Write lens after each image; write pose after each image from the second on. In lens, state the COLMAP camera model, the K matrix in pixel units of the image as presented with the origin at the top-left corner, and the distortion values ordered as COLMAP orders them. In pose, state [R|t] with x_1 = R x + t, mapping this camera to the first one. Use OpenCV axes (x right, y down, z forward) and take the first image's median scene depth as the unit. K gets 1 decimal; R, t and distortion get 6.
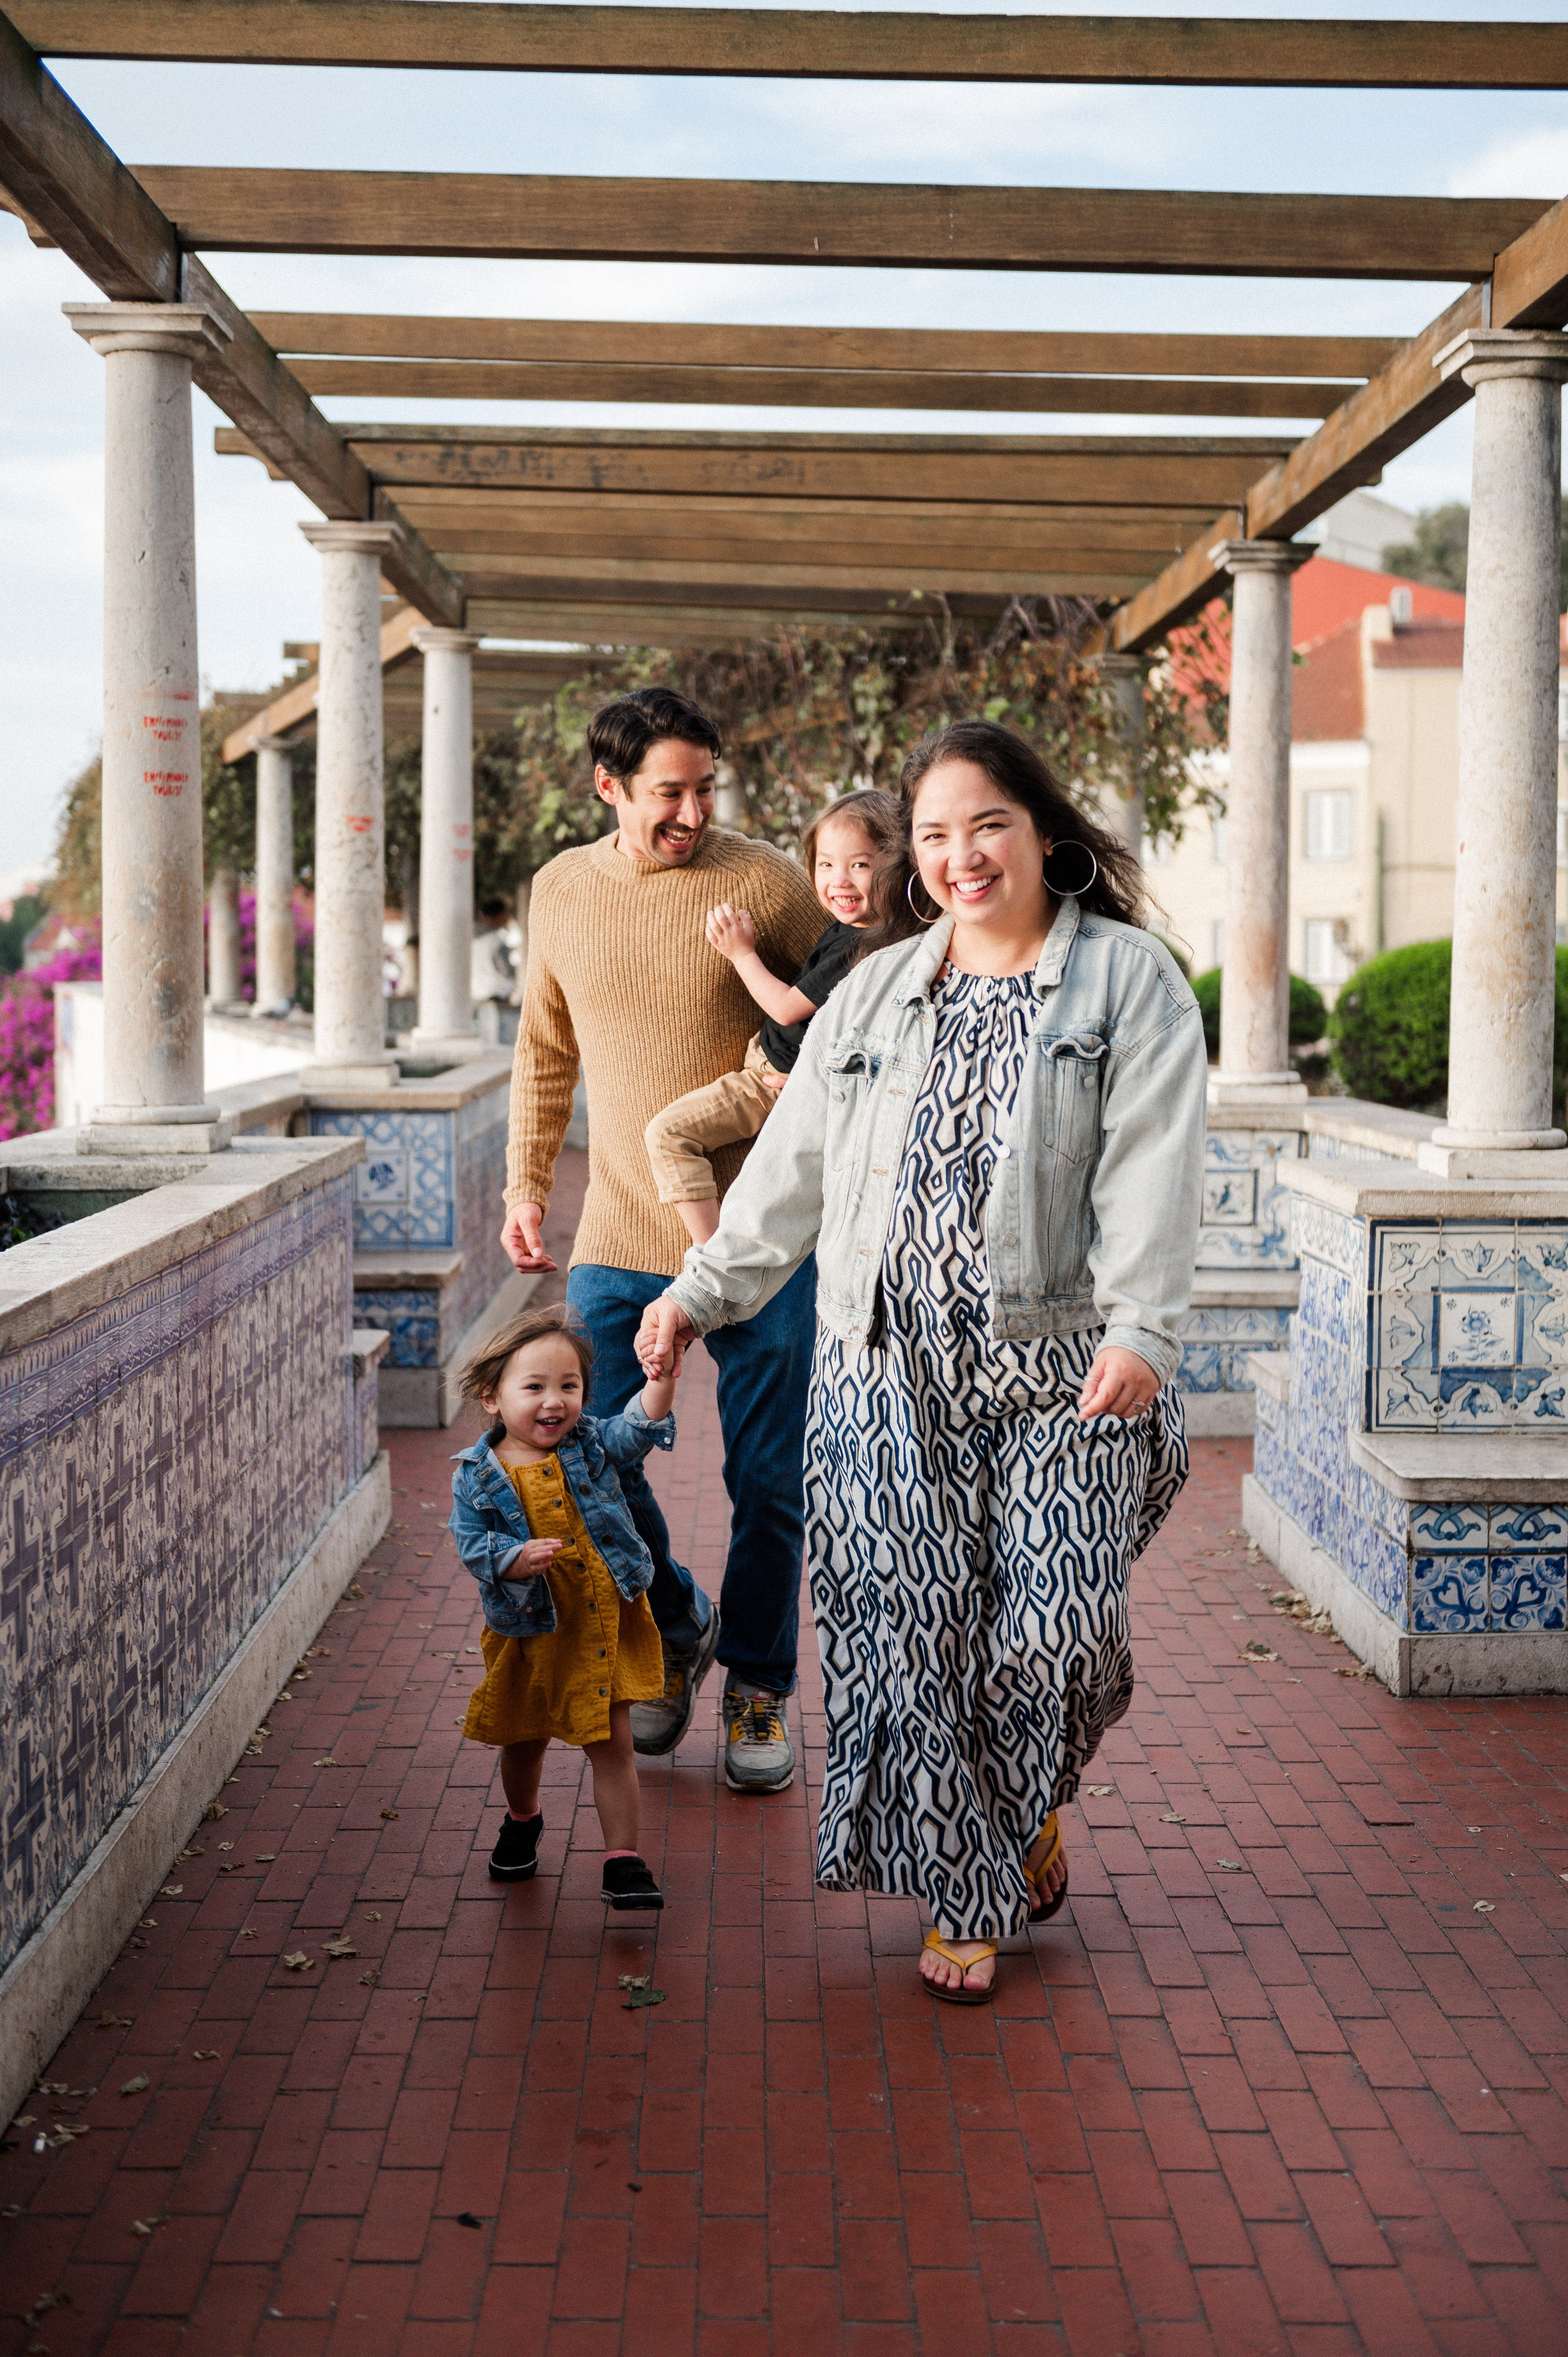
lens RADIAL K [[3262.1, 0, 777.4], [0, 3262.1, 1165.1], [0, 0, 1]] dist [0.037716, 0.000000]
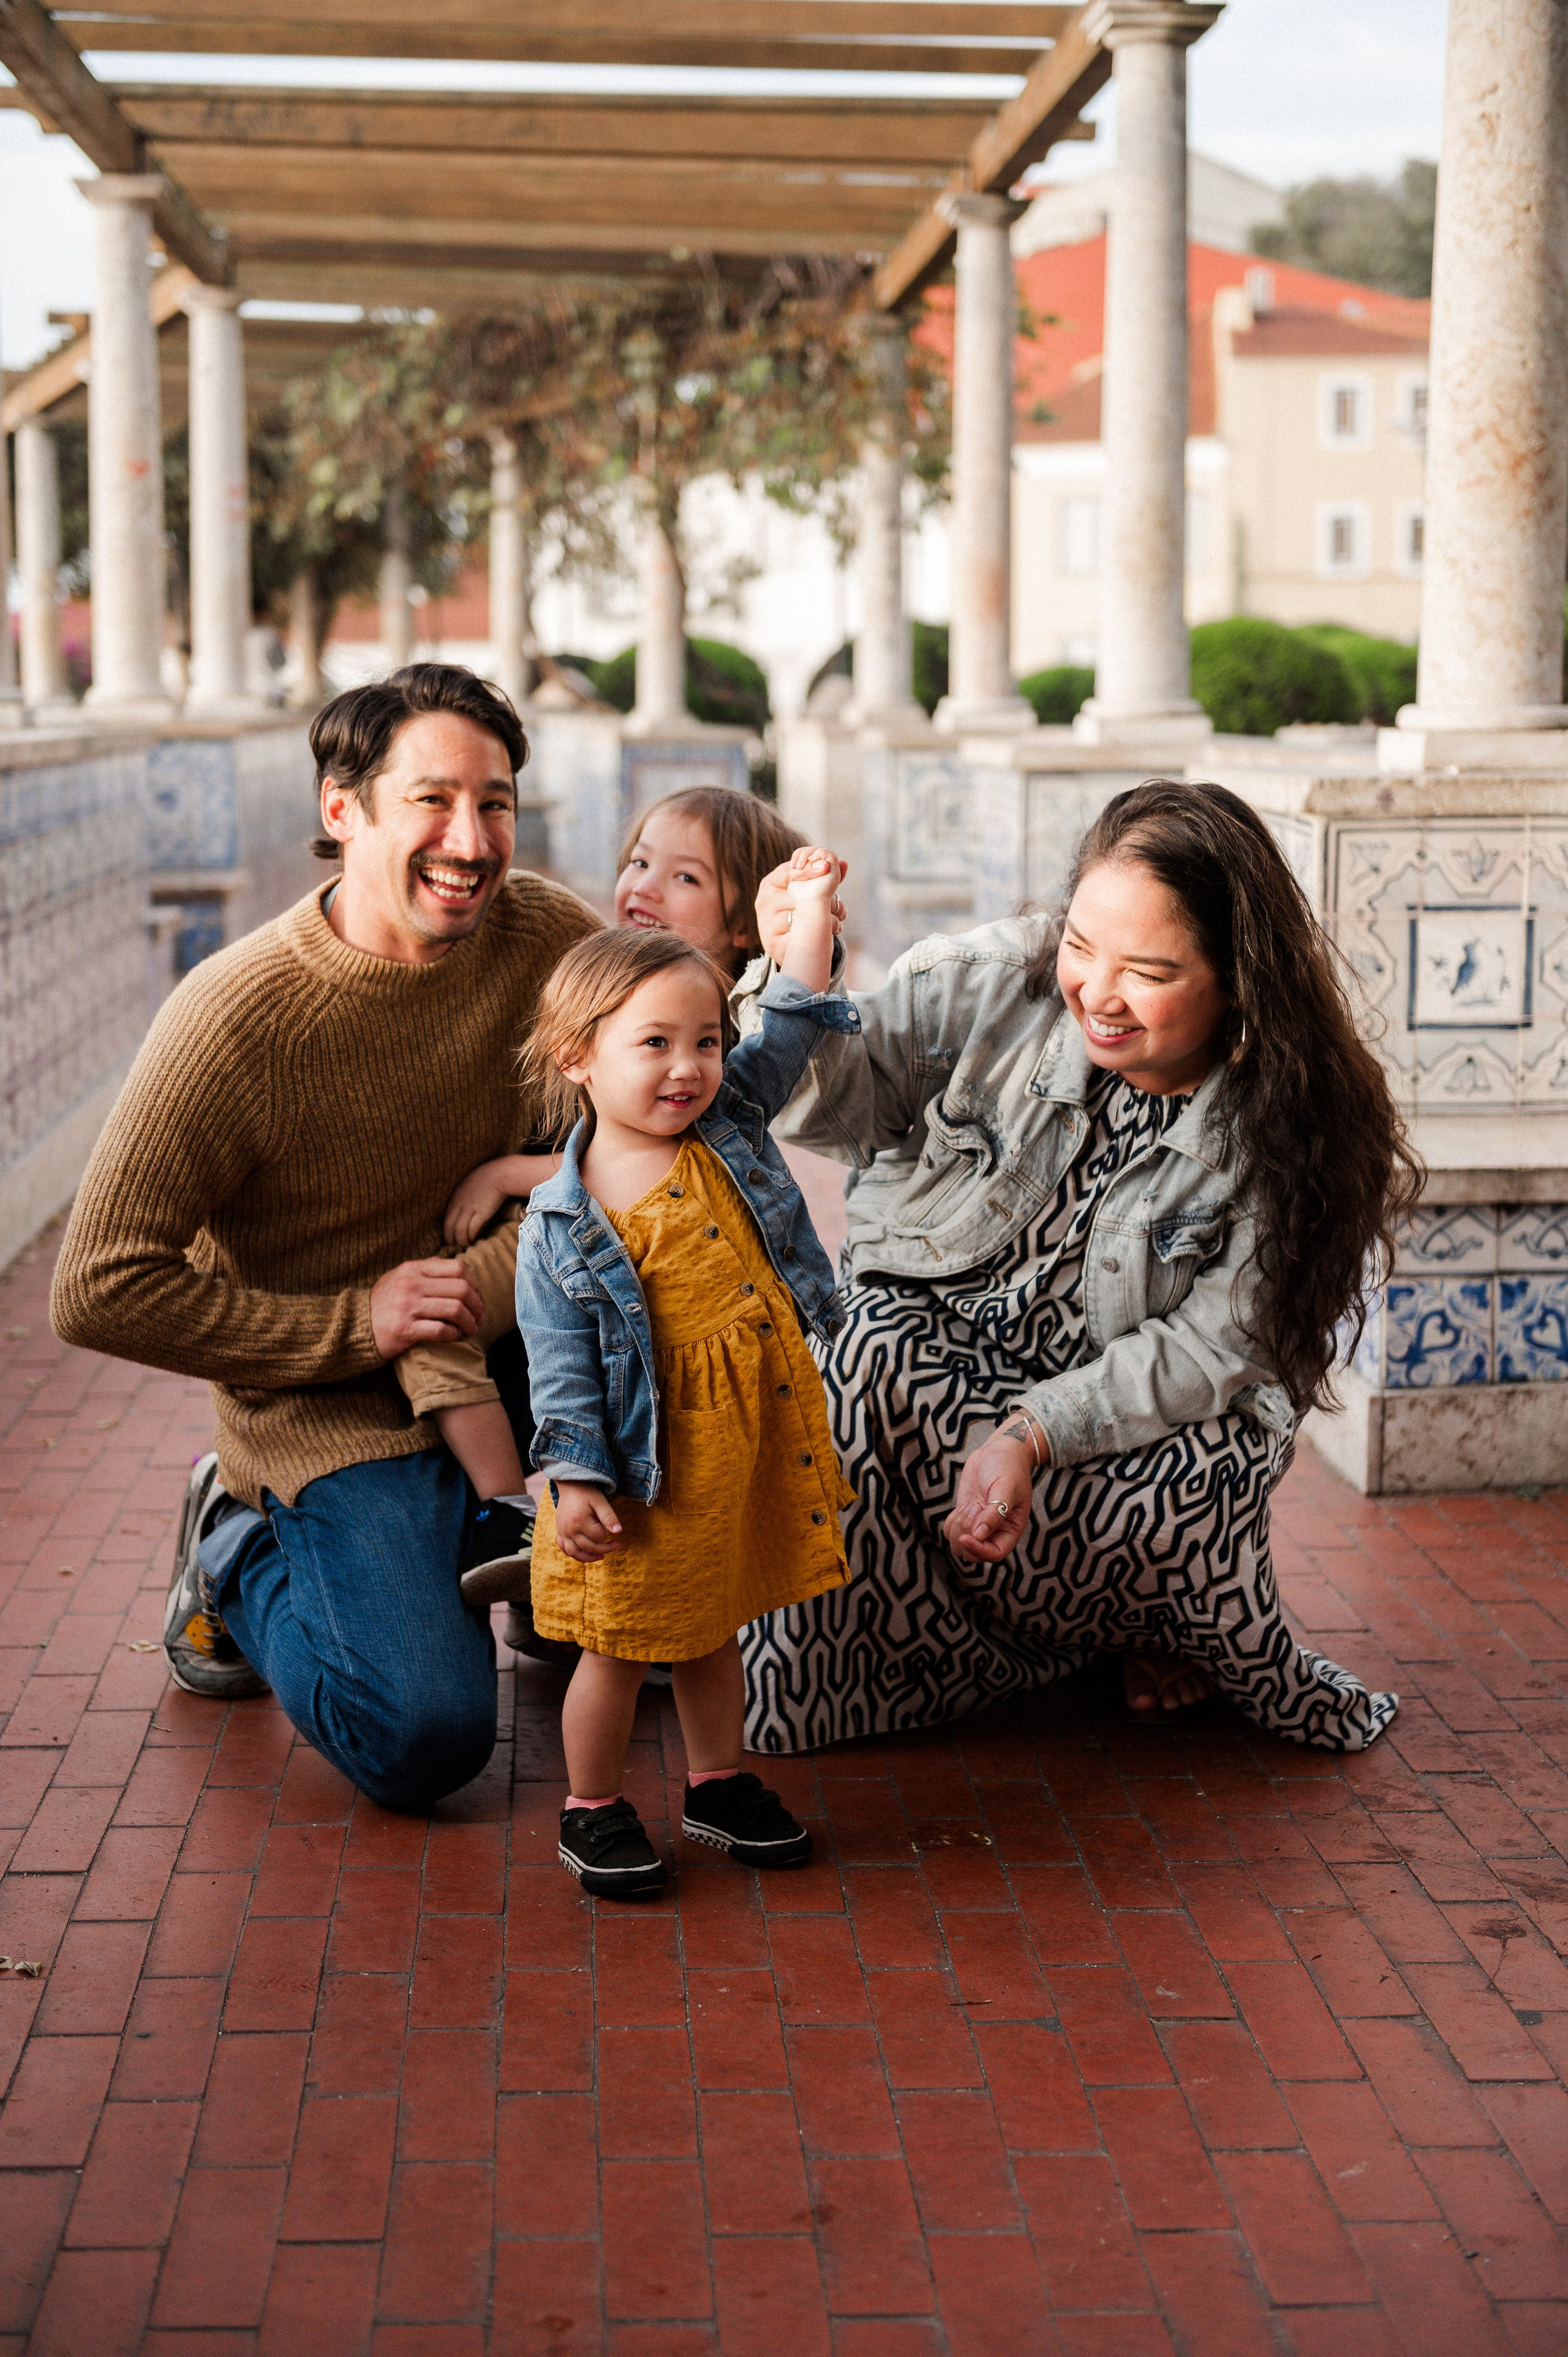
lens RADIAL K [[3562.9, 0, 791.8], [0, 3562.9, 1174.4], [0, 0, 1]] dist [0.027988, 0.000000]
pose [[0.998353, -0.016375, 0.054992, 0.016160], [0.012350, 0.997273, 0.072753, 0.042023], [-0.056033, -0.071954, 0.995833, -0.178715]]
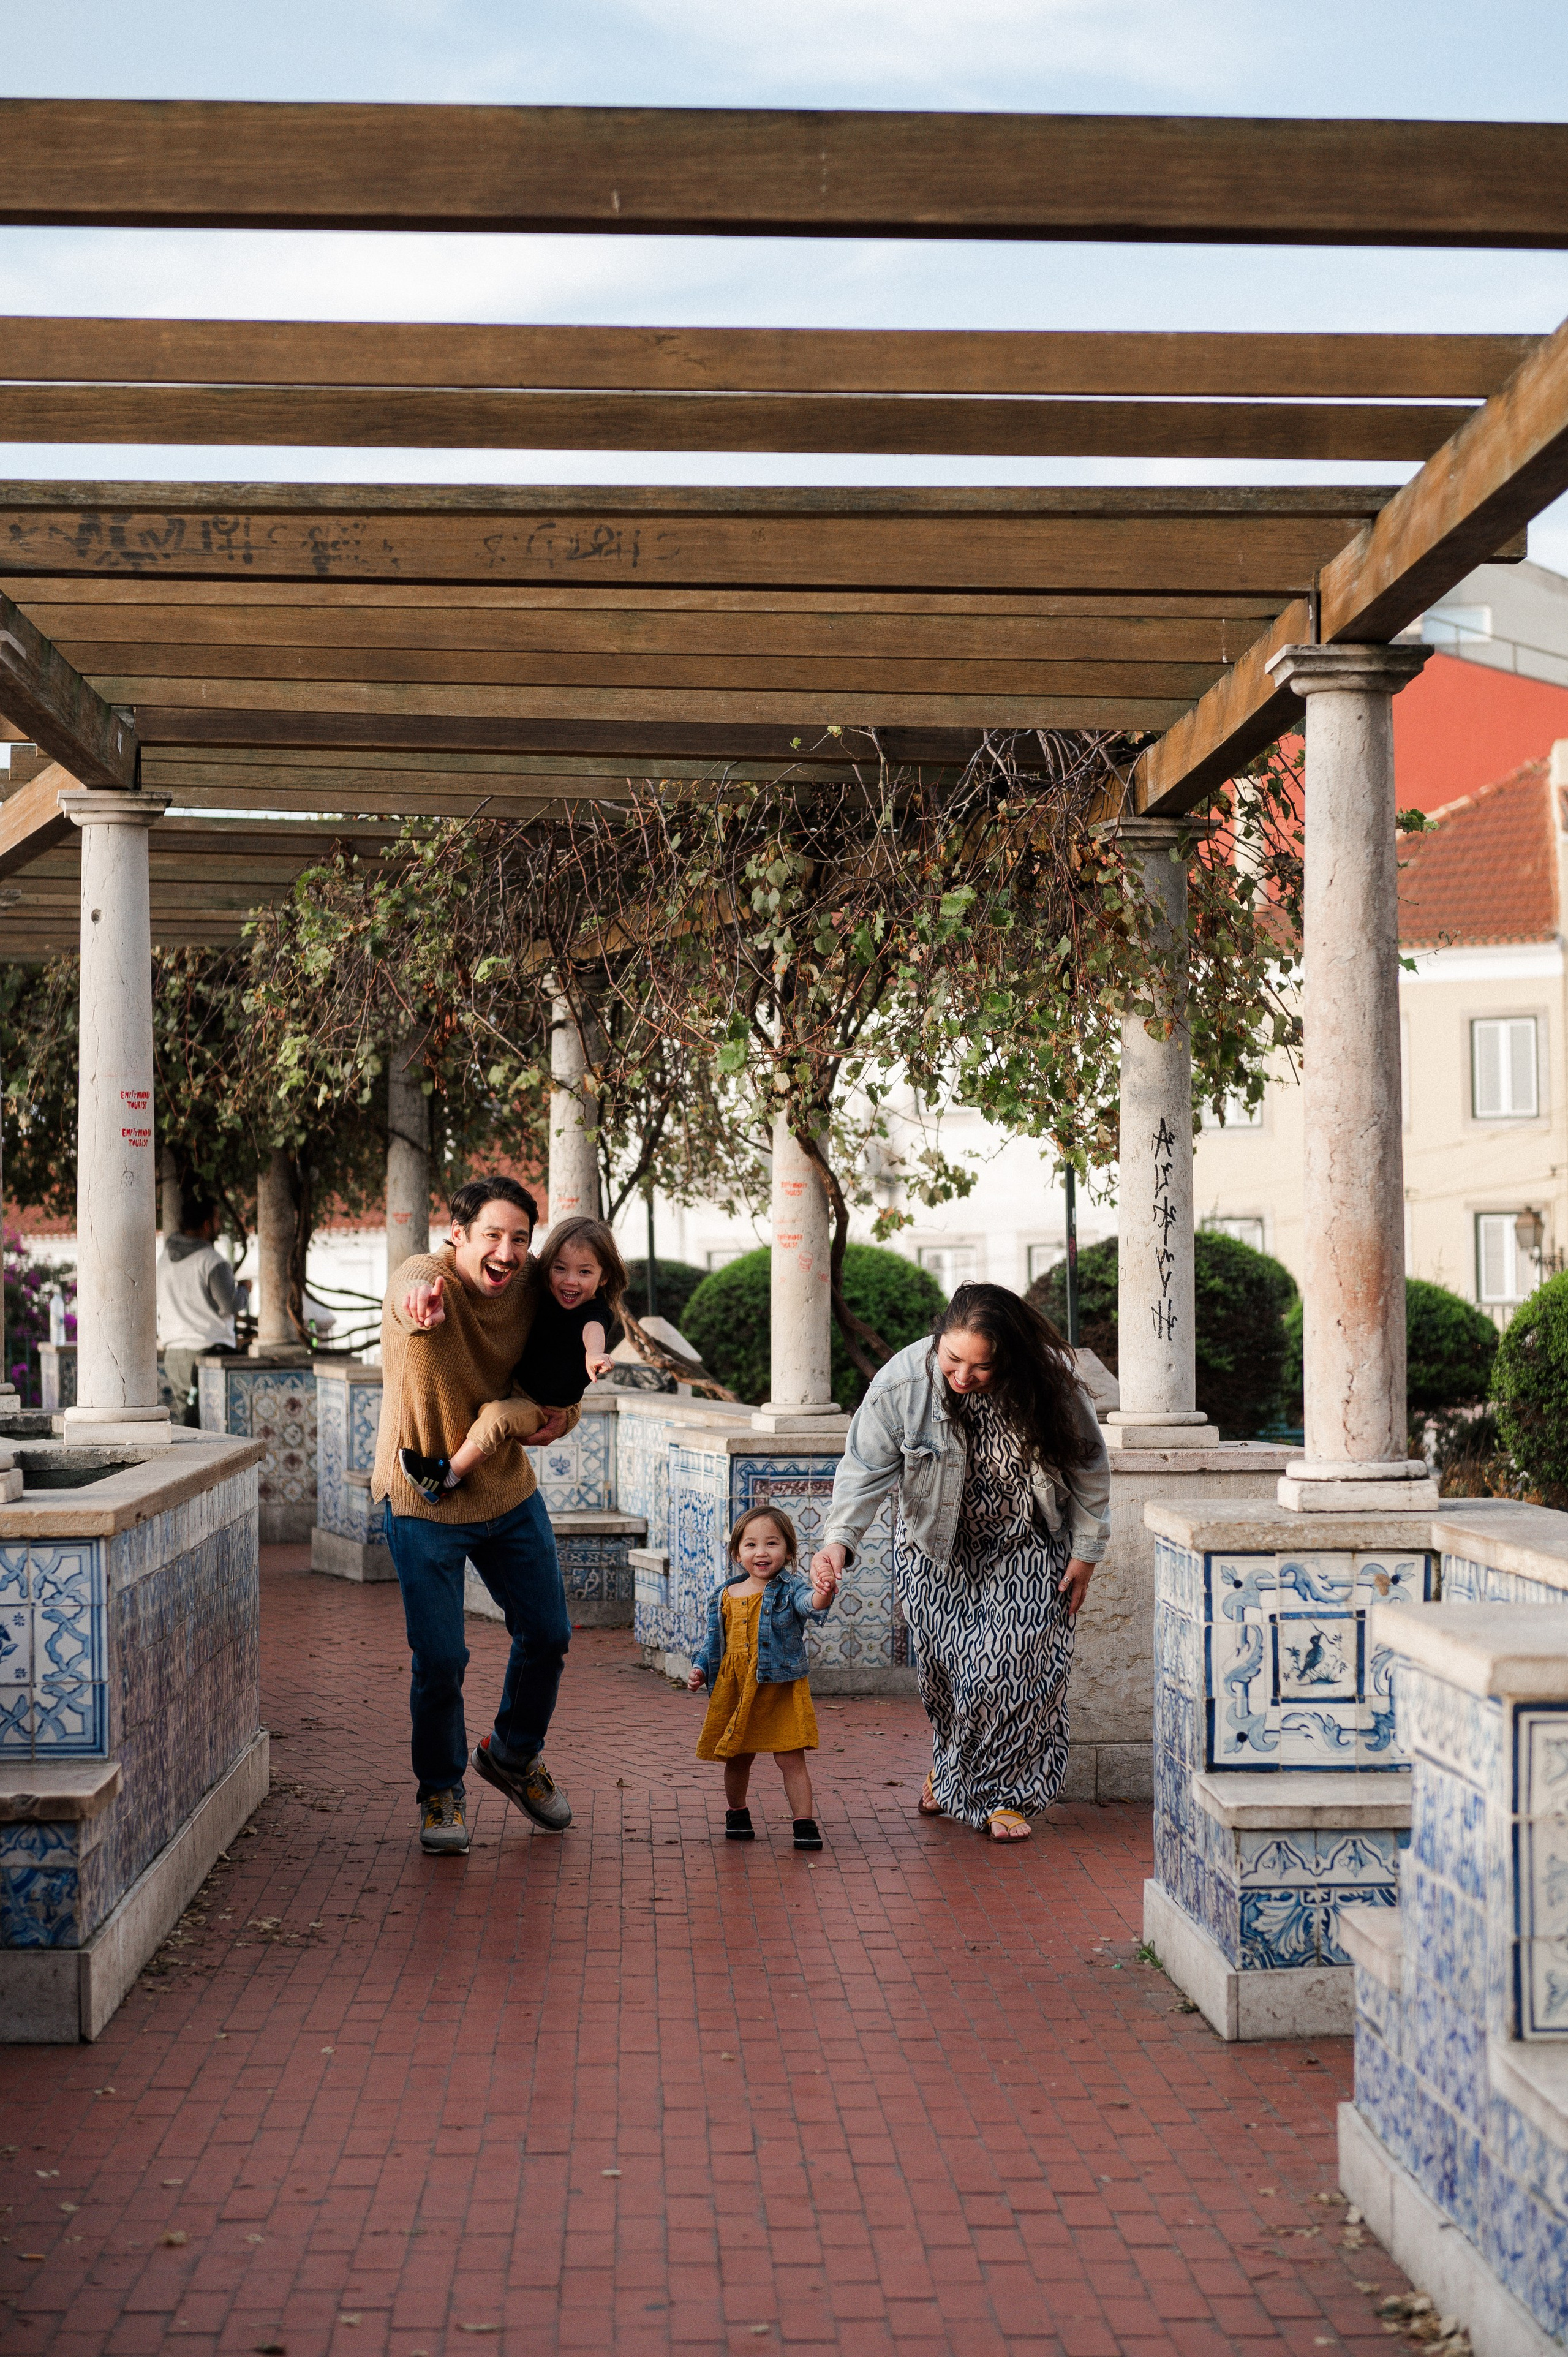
lens RADIAL K [[4986.3, 0, 767.4], [0, 4986.3, 1192.1], [0, 0, 1]] dist [0.042203, 0.000000]
pose [[0.999738, -0.013406, 0.018566, 0.013198], [0.014857, 0.996657, -0.080339, -0.003893], [-0.017426, 0.080594, 0.996595, 0.019110]]
